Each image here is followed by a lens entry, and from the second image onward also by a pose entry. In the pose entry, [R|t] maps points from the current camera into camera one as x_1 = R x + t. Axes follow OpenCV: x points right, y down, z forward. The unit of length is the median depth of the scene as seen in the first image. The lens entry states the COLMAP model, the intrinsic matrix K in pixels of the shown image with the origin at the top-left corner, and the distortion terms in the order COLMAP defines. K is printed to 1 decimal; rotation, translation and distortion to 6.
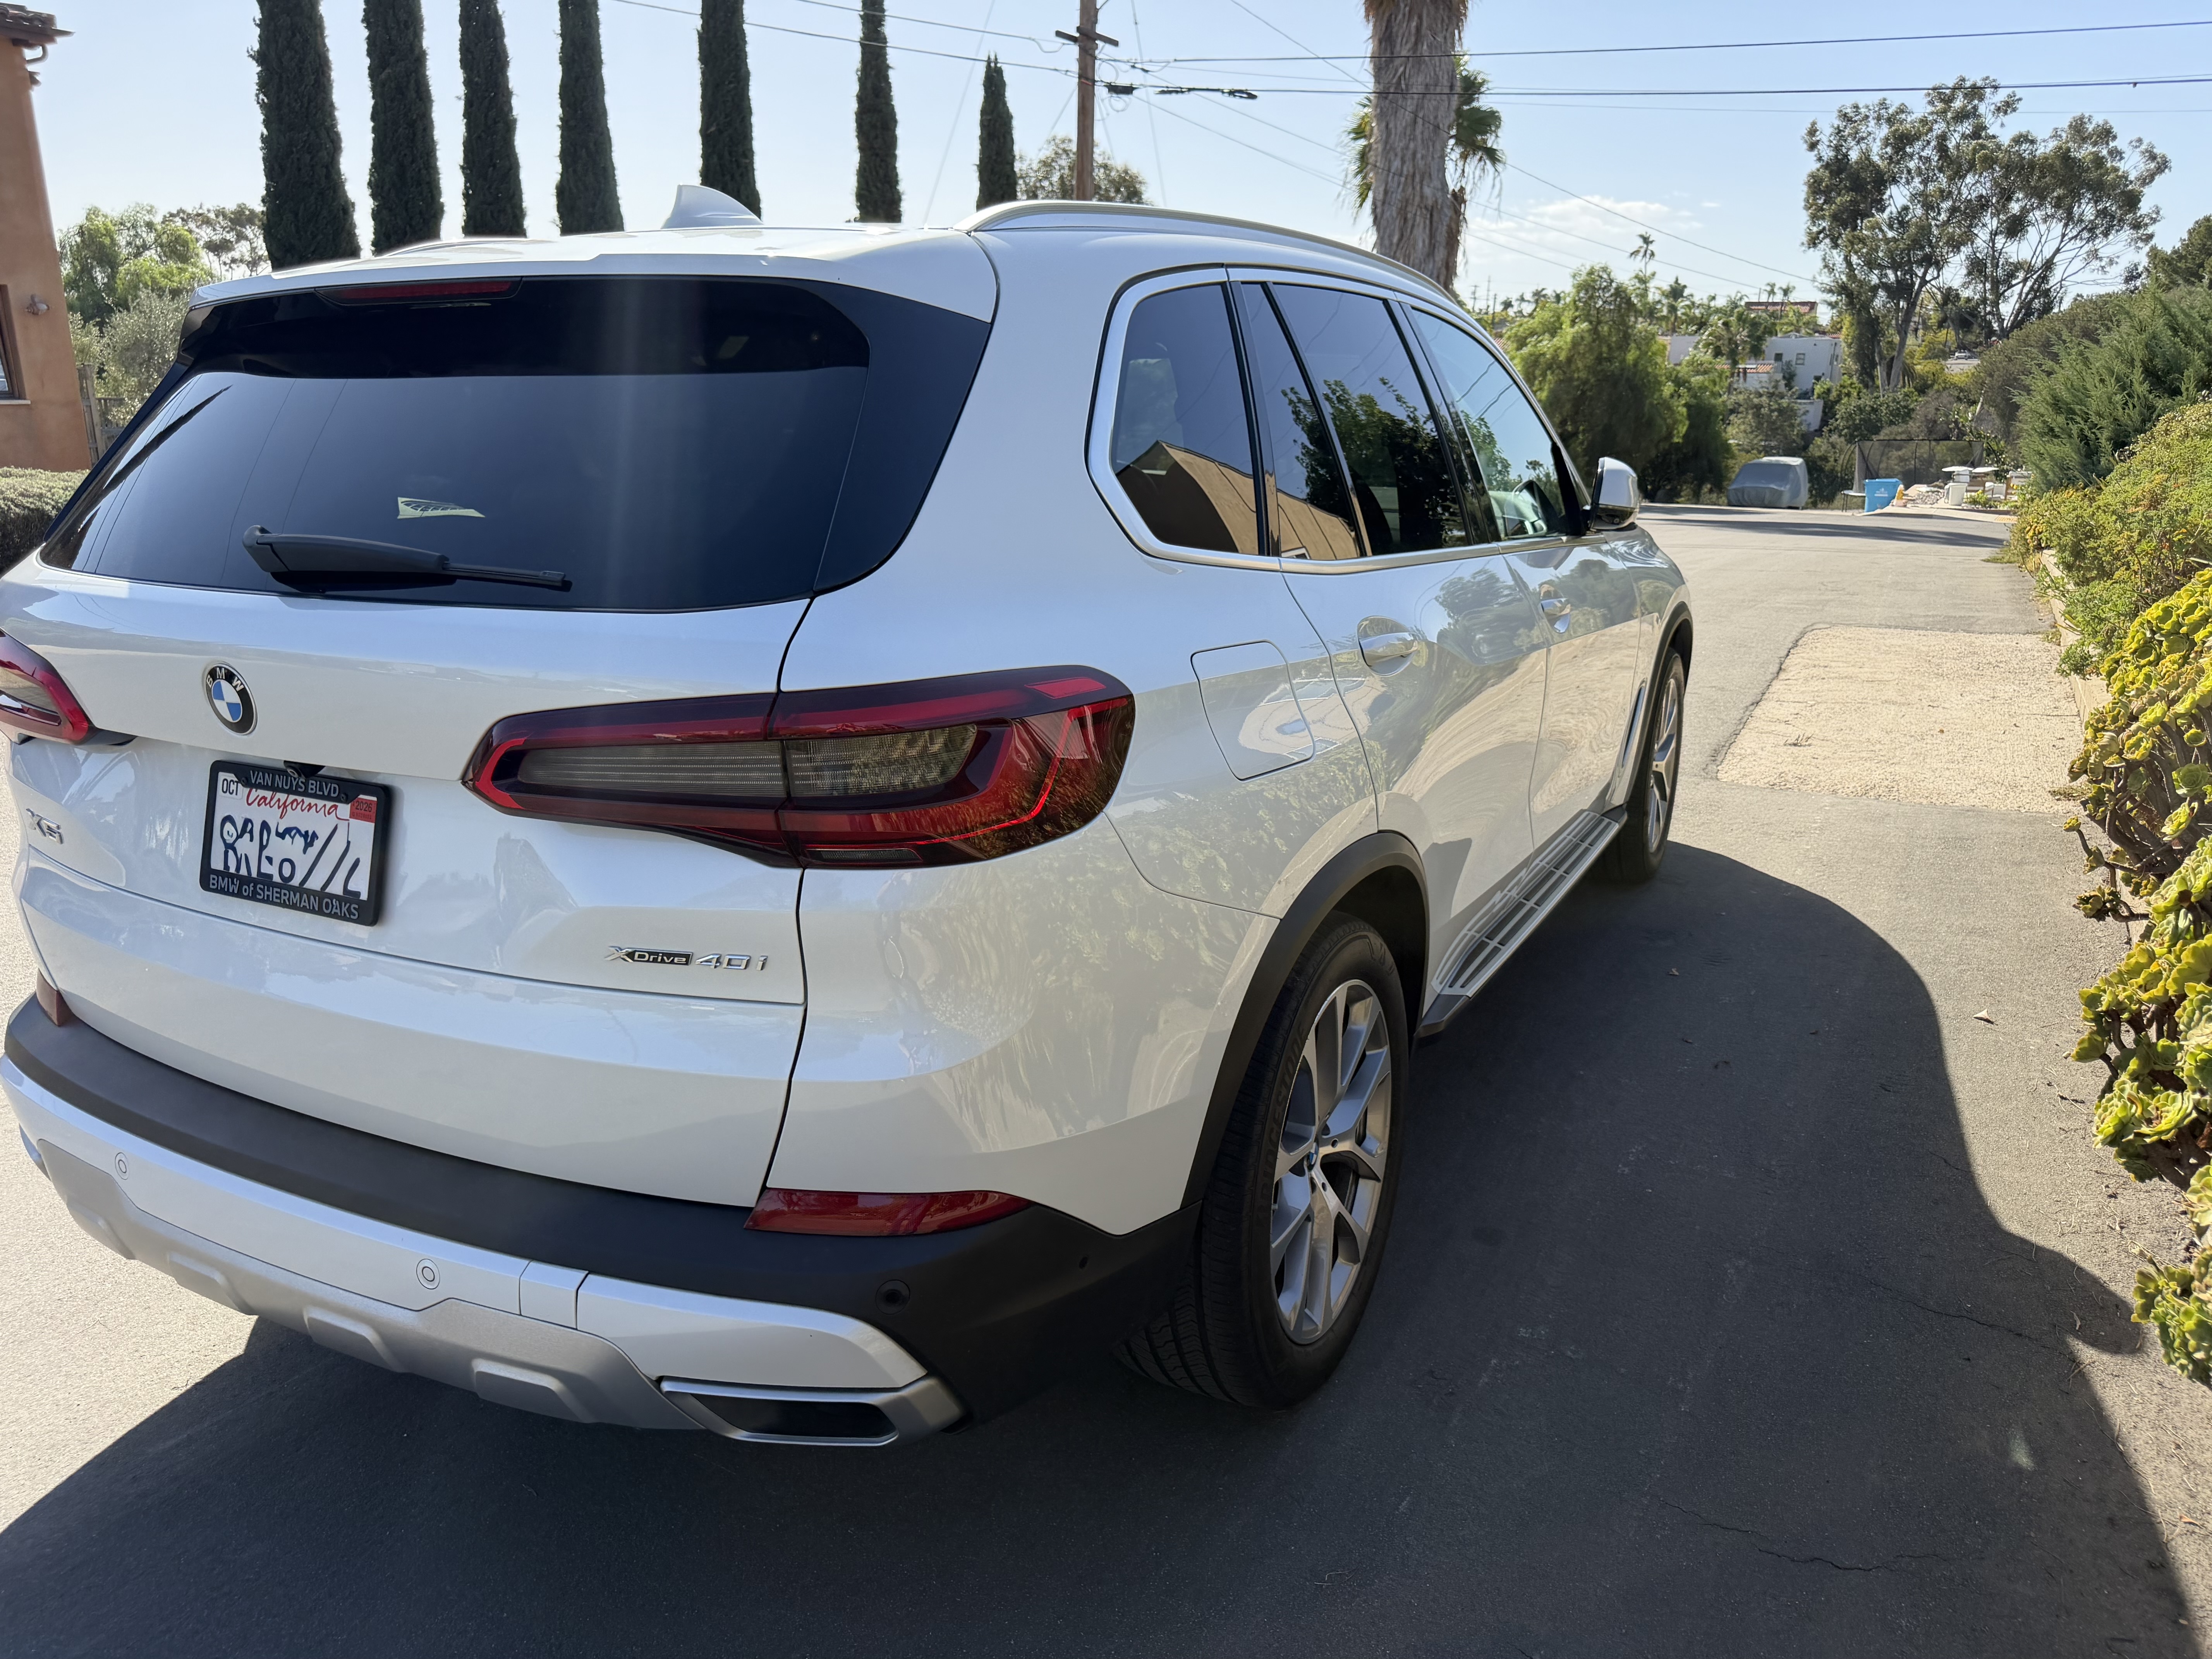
lens RADIAL K [[1606.6, 0, 1106.0], [0, 1606.6, 829.5], [0, 0, 1]] dist [0.012426, -0.009531]
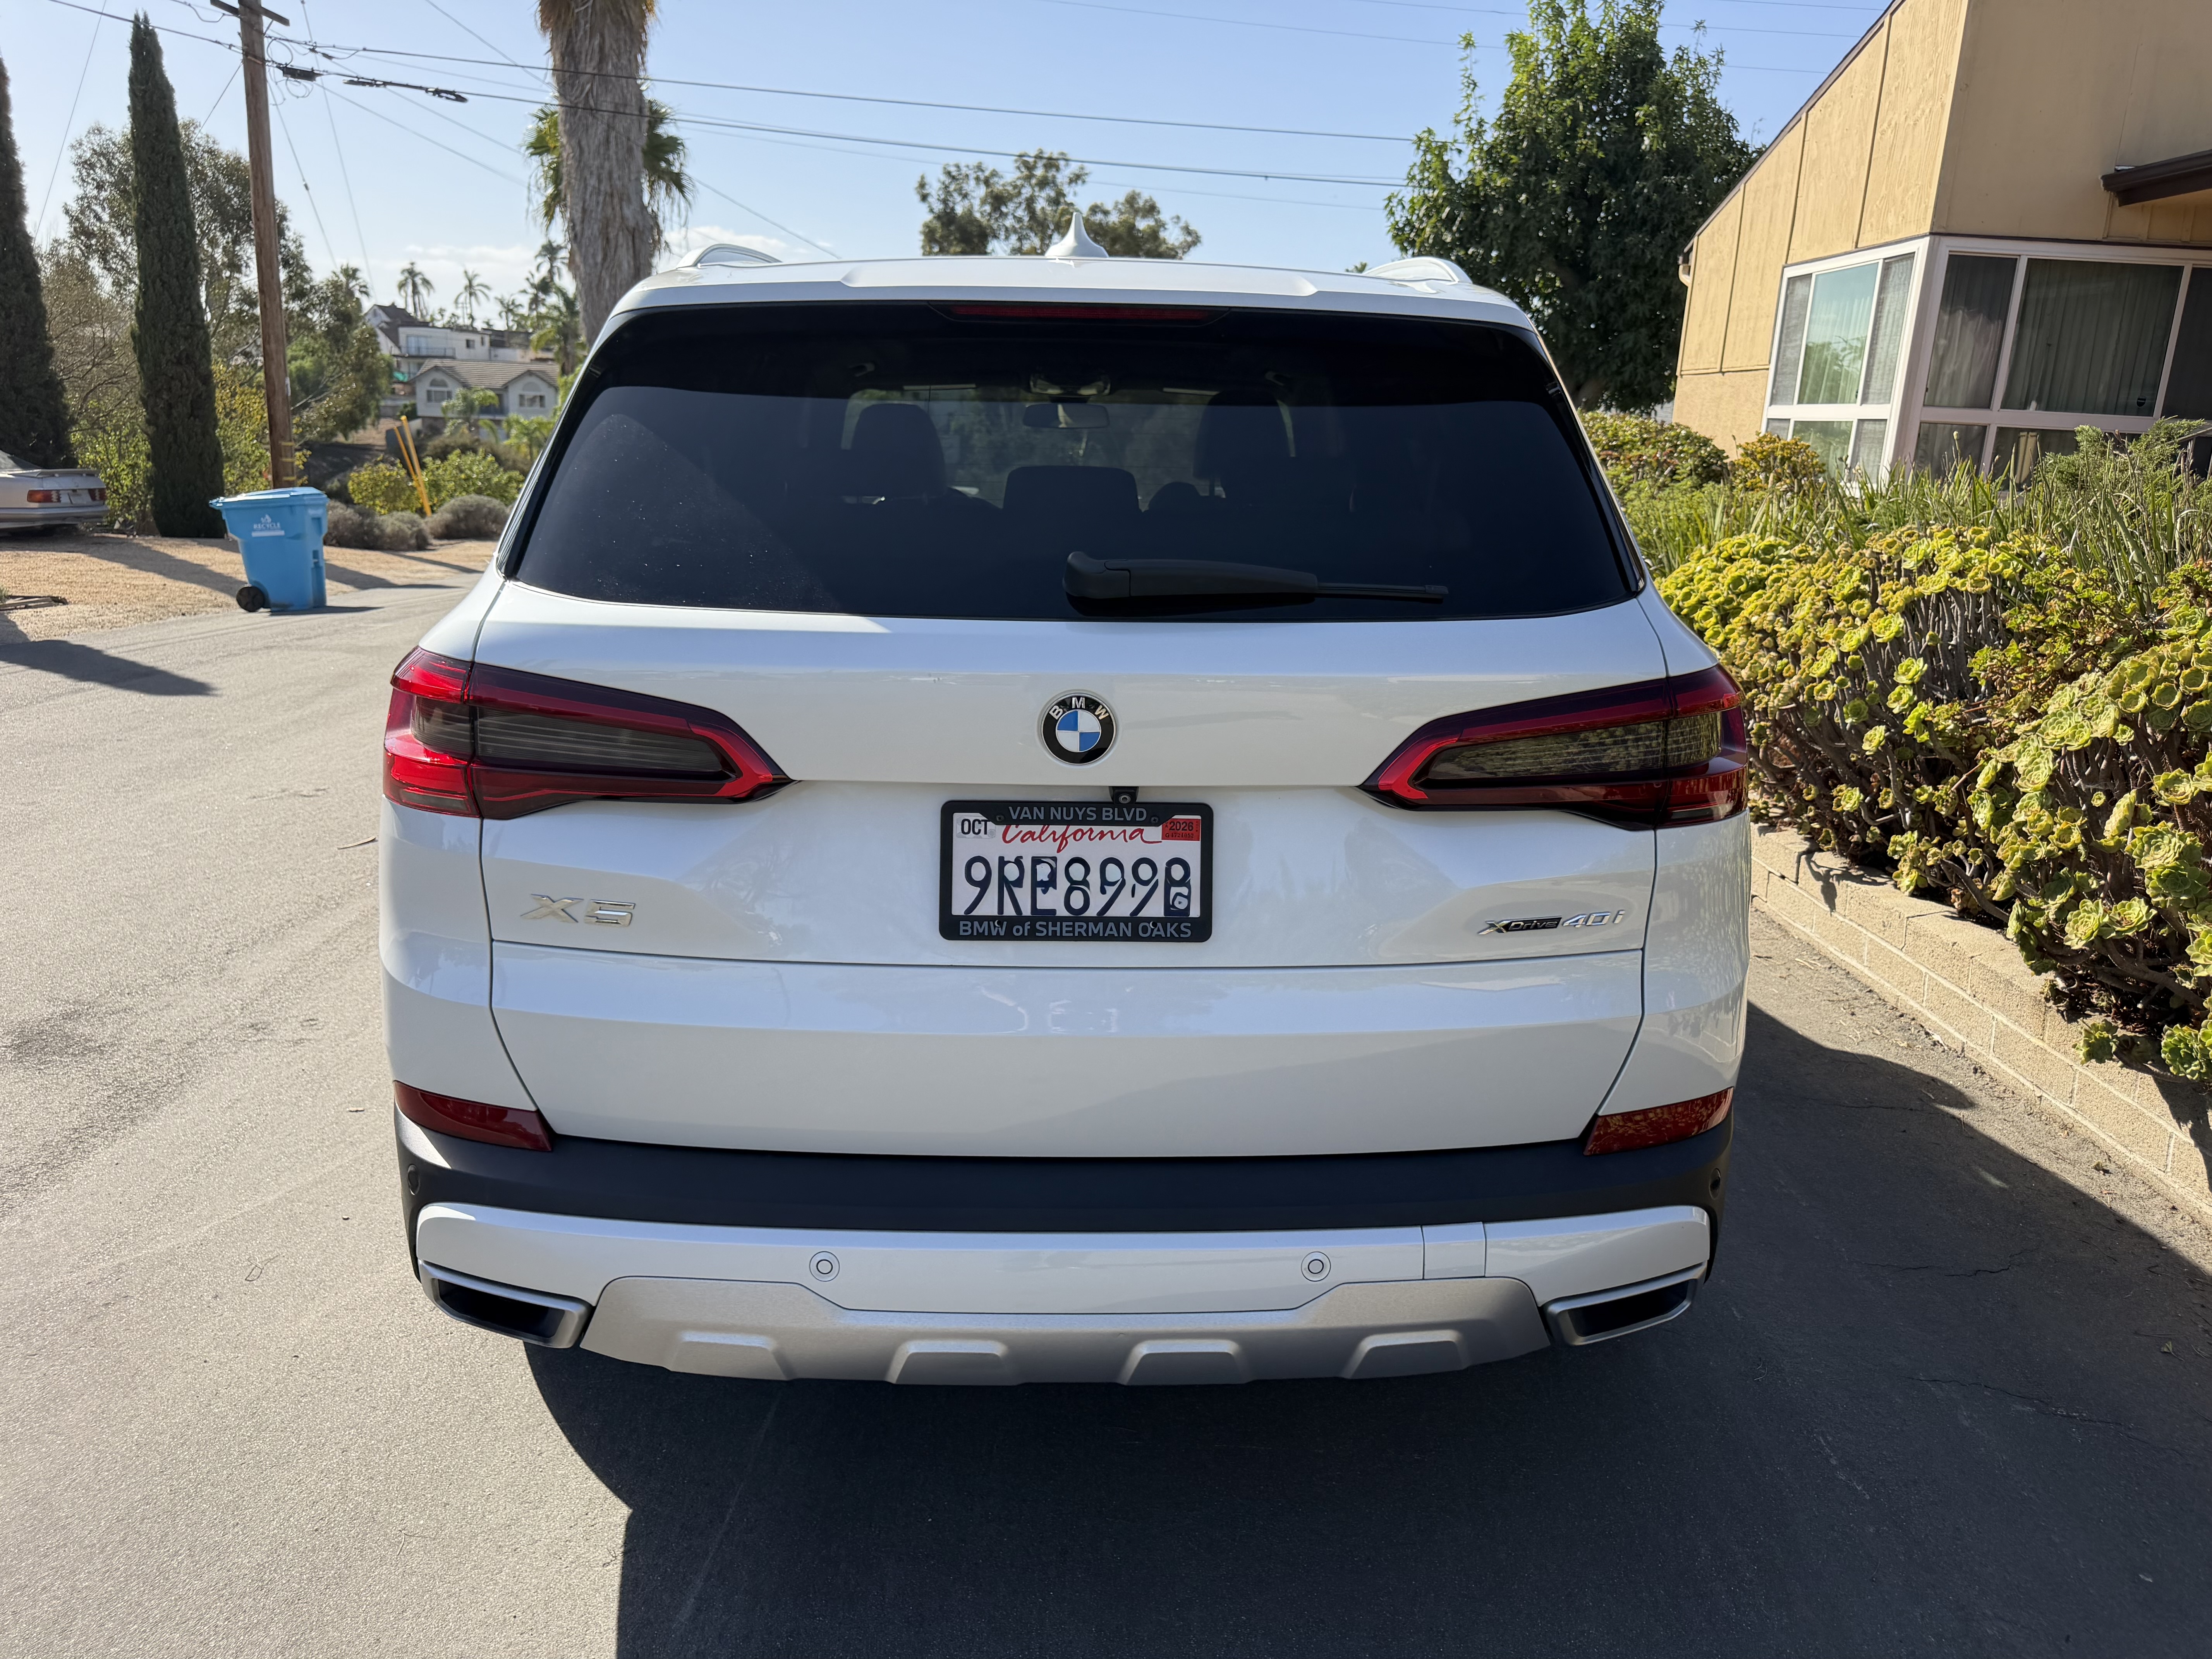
lens RADIAL K [[1606.6, 0, 1106.0], [0, 1606.6, 829.5], [0, 0, 1]] dist [0.012426, -0.009531]
pose [[0.873945, -0.100449, 0.475531, -0.053104], [0.107325, 0.994142, 0.012752, -0.001638], [-0.474027, 0.039892, 0.879606, 0.007216]]
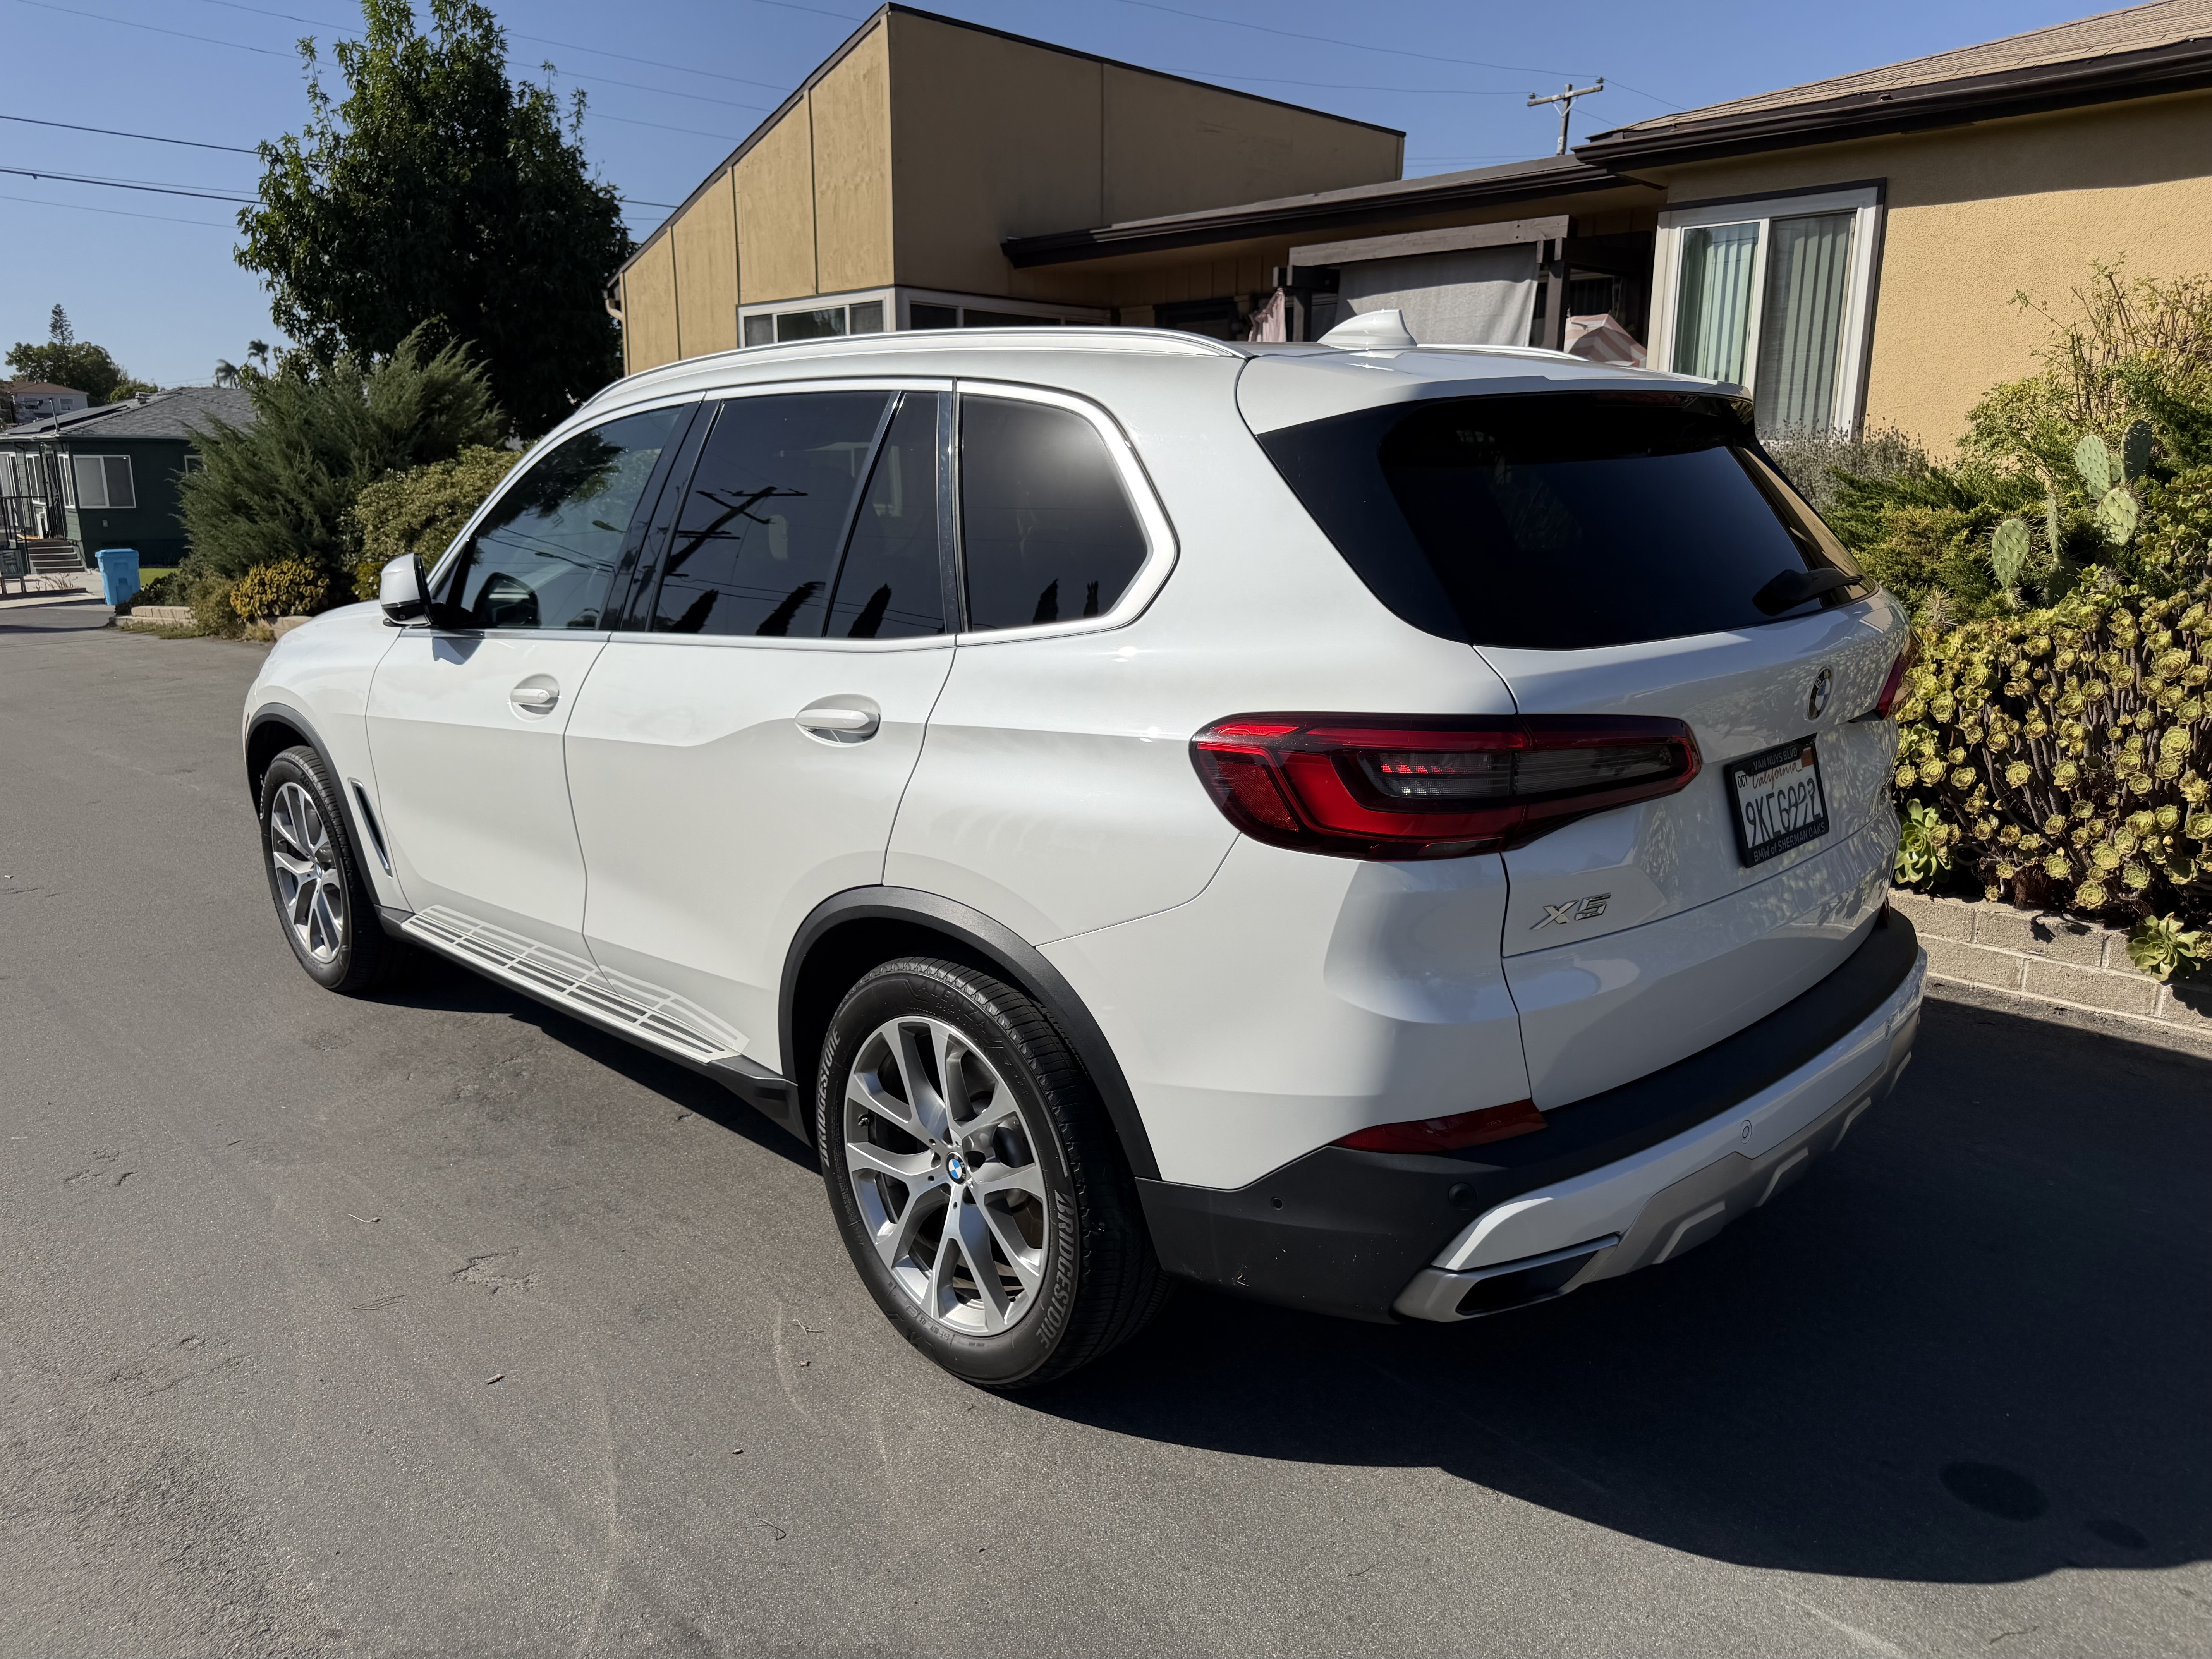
lens RADIAL K [[1642.2, 0, 1106.0], [0, 1642.2, 829.5], [0, 0, 1]] dist [-0.003624, -0.002325]
pose [[0.292910, -0.218216, 0.930906, -0.110043], [0.265552, 0.953871, 0.140044, -0.017628], [-0.918524, 0.206184, 0.337346, 0.059112]]
